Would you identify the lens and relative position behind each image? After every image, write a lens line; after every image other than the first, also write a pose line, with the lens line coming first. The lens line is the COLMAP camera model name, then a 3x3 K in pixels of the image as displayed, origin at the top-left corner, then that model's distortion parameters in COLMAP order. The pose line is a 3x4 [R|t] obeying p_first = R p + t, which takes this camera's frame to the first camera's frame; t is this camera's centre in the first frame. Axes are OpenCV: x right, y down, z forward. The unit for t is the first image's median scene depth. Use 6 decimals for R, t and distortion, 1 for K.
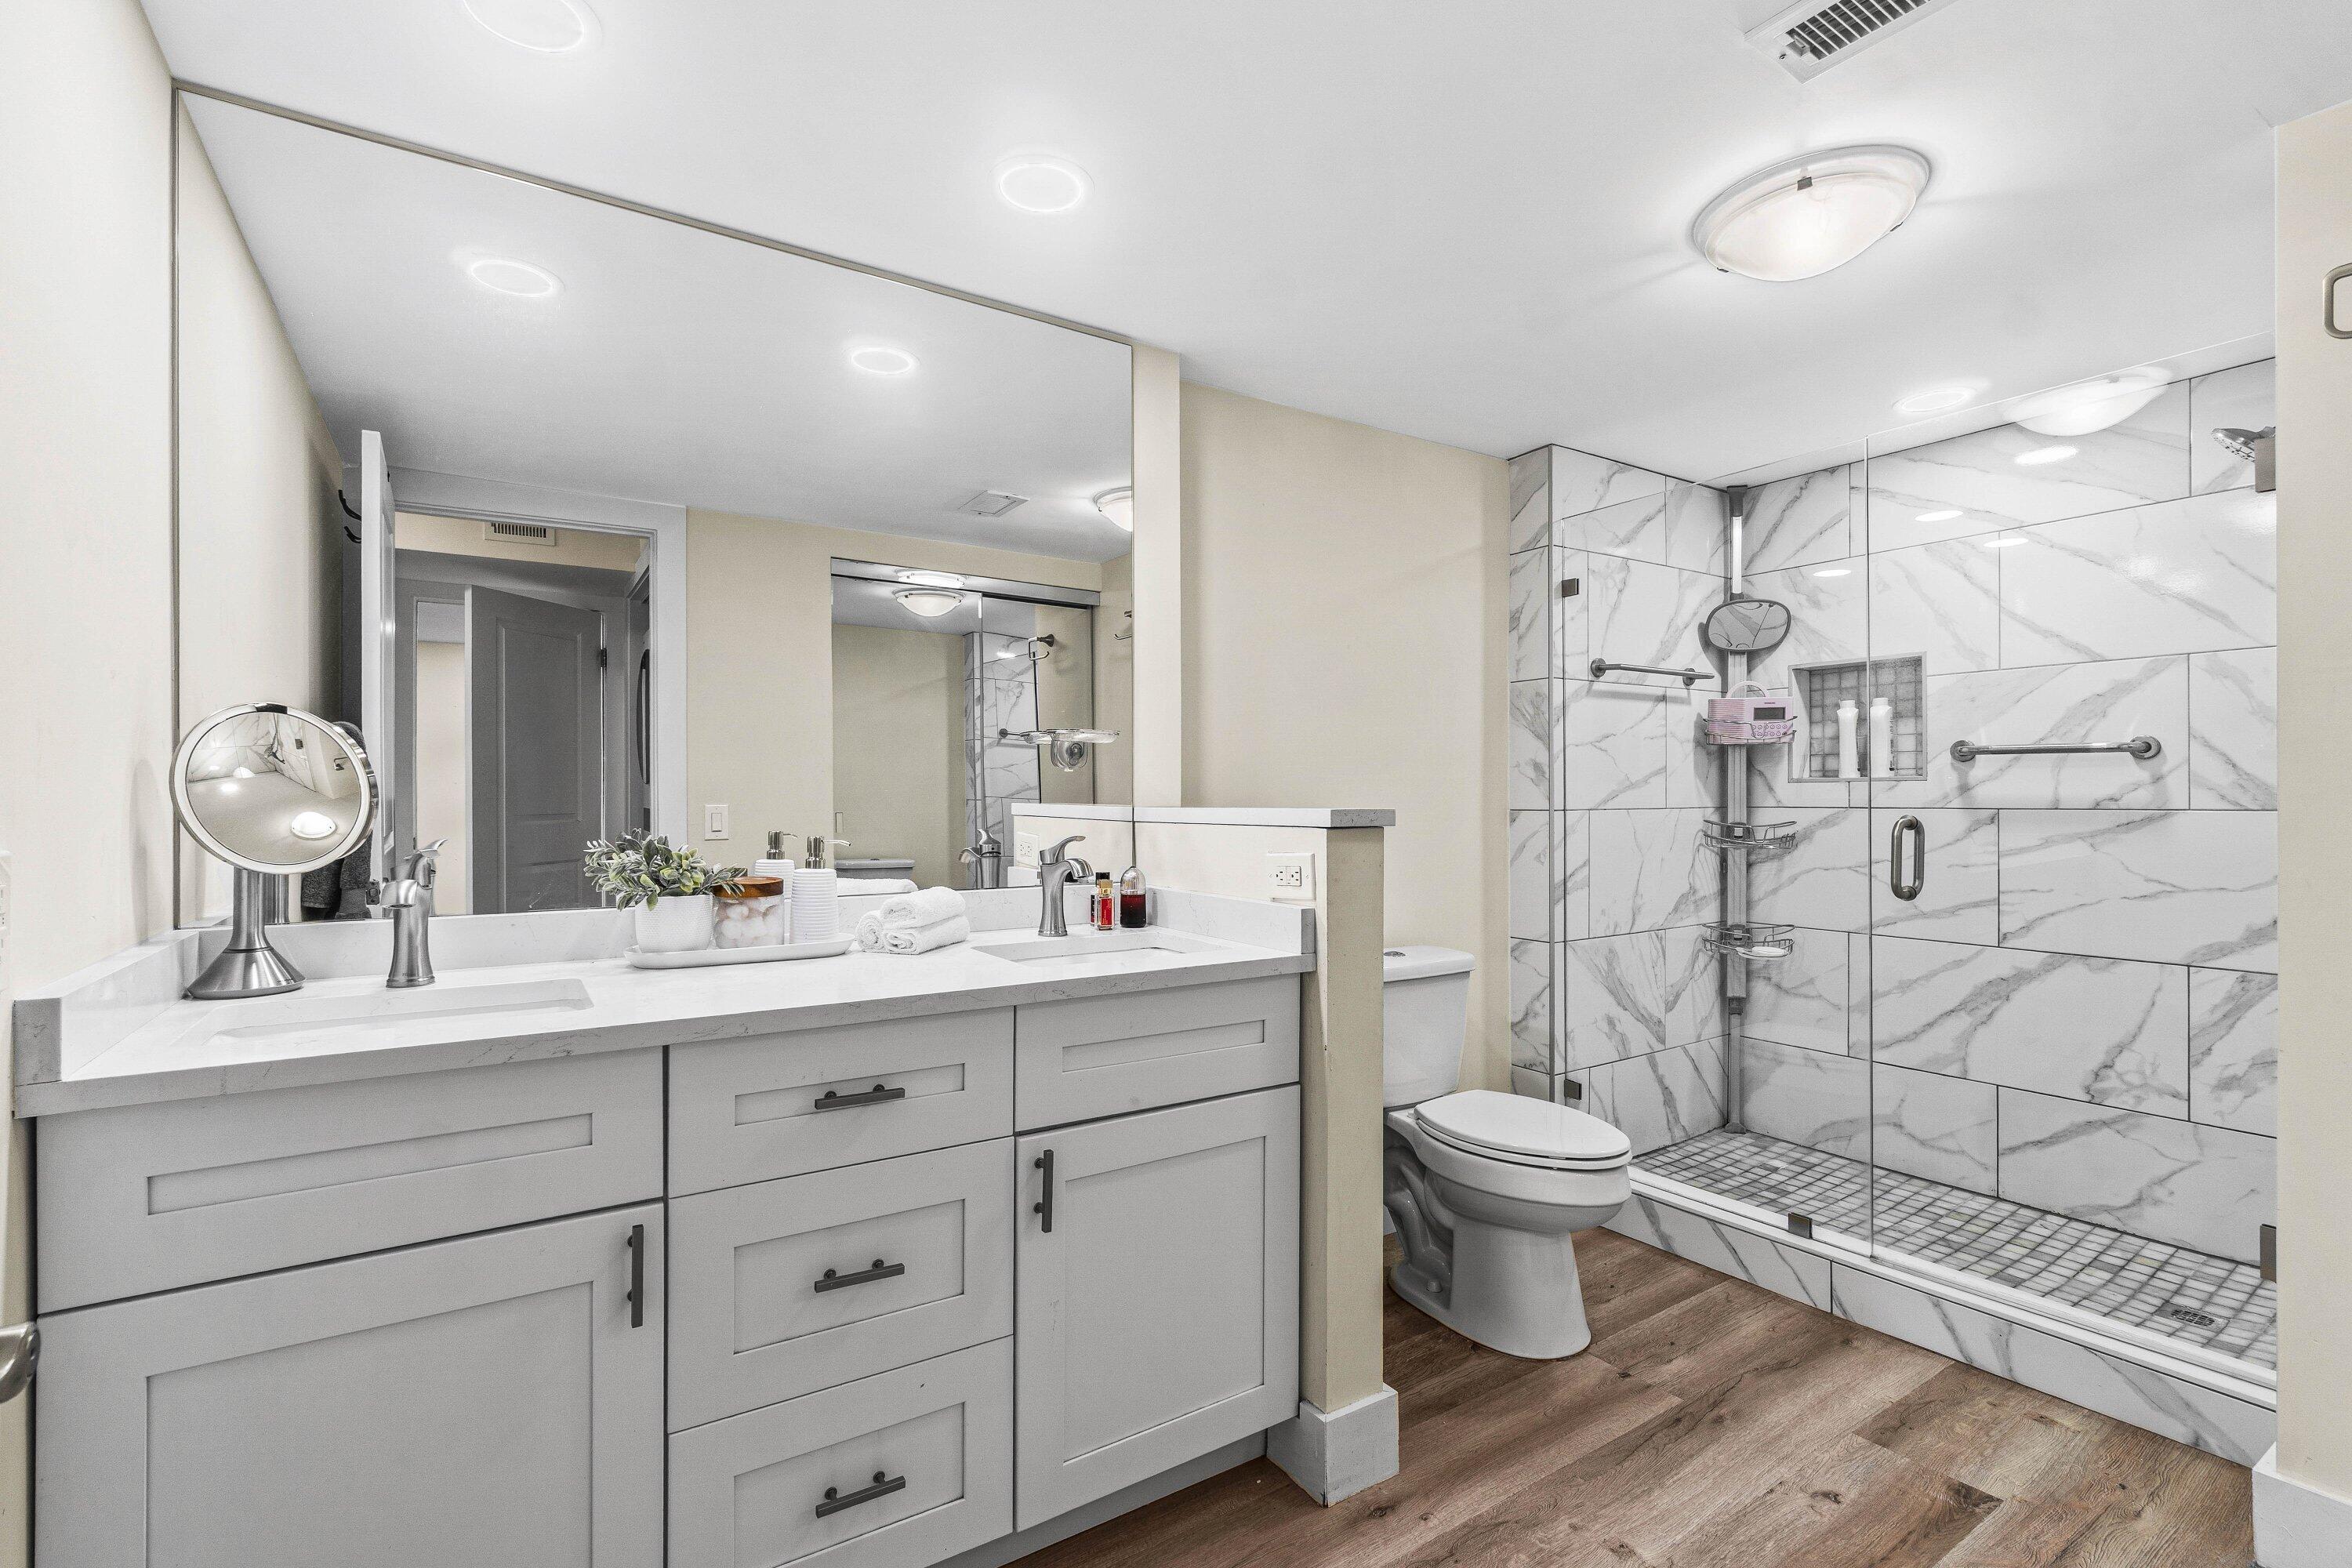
lens RADIAL K [[1046.7, 0, 1167.2], [0, 1046.7, 793.5], [0, 0, 1]] dist [0.001311, 0.000269]
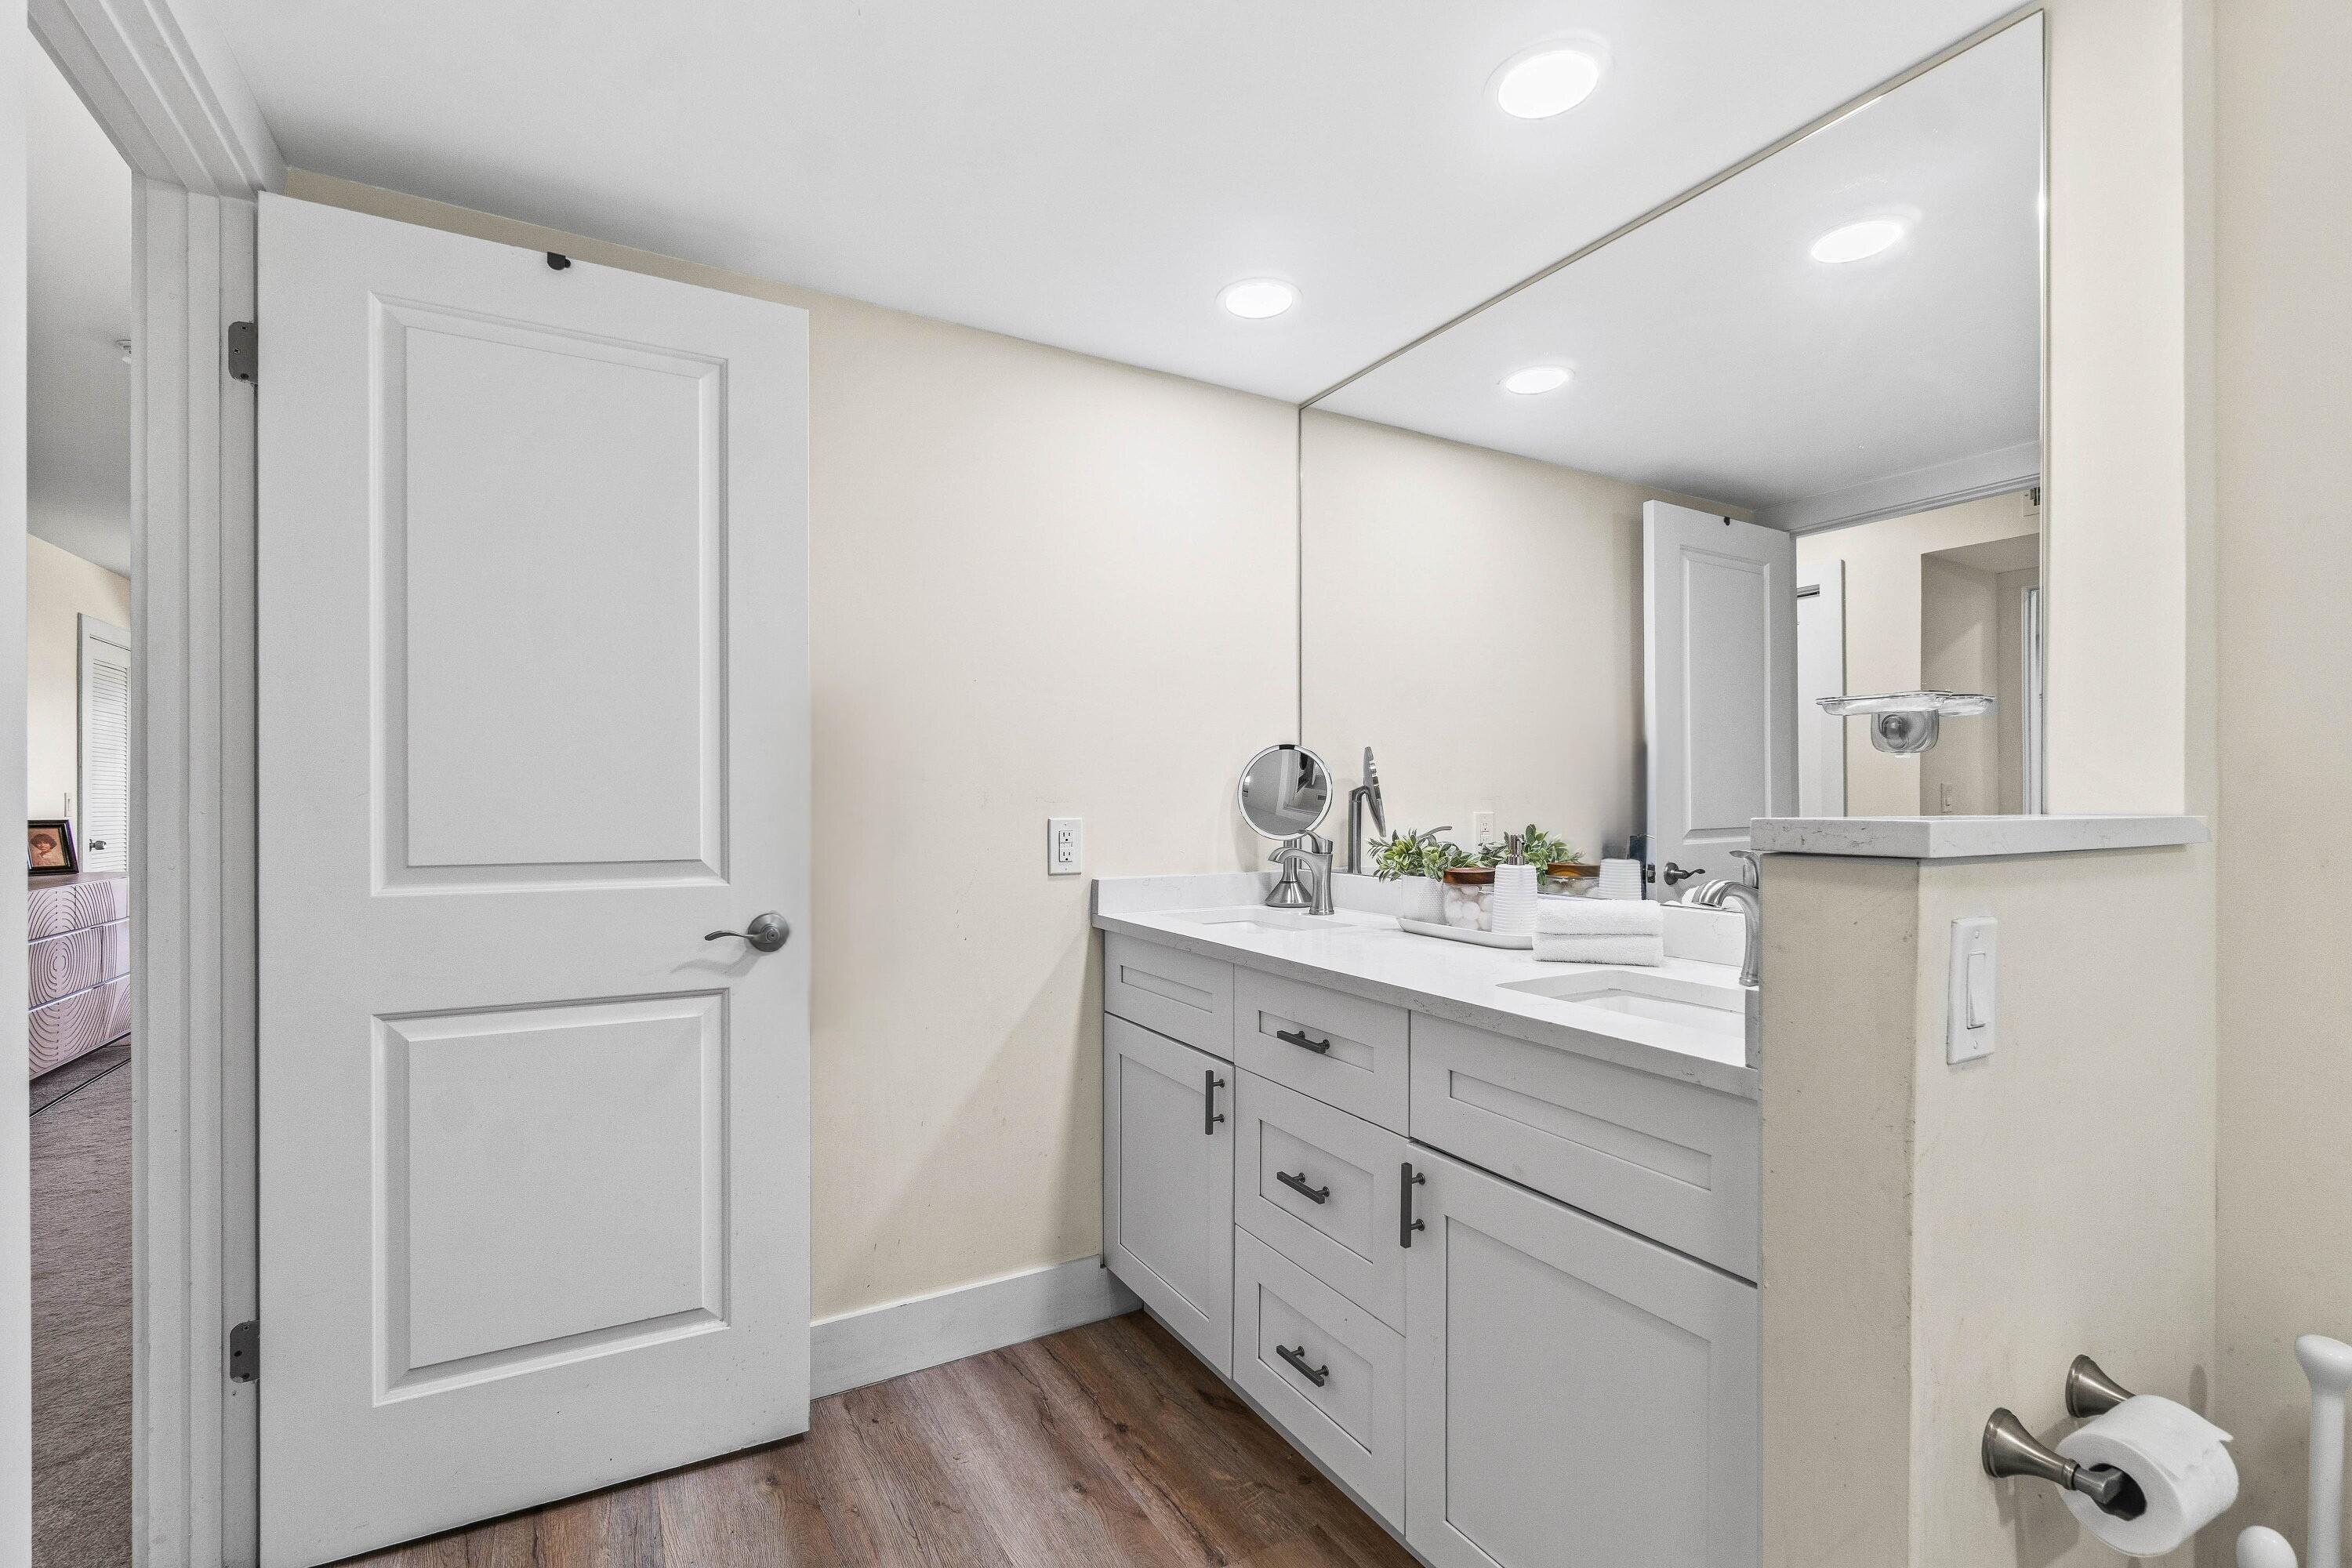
lens RADIAL K [[1046.7, 0, 1167.2], [0, 1046.7, 793.5], [0, 0, 1]] dist [0.001311, 0.000269]
pose [[-0.059727, -0.000836, -0.998214, 0.867433], [0.007762, 0.999969, -0.001302, -0.000145], [0.998185, -0.007826, -0.059719, 0.849918]]
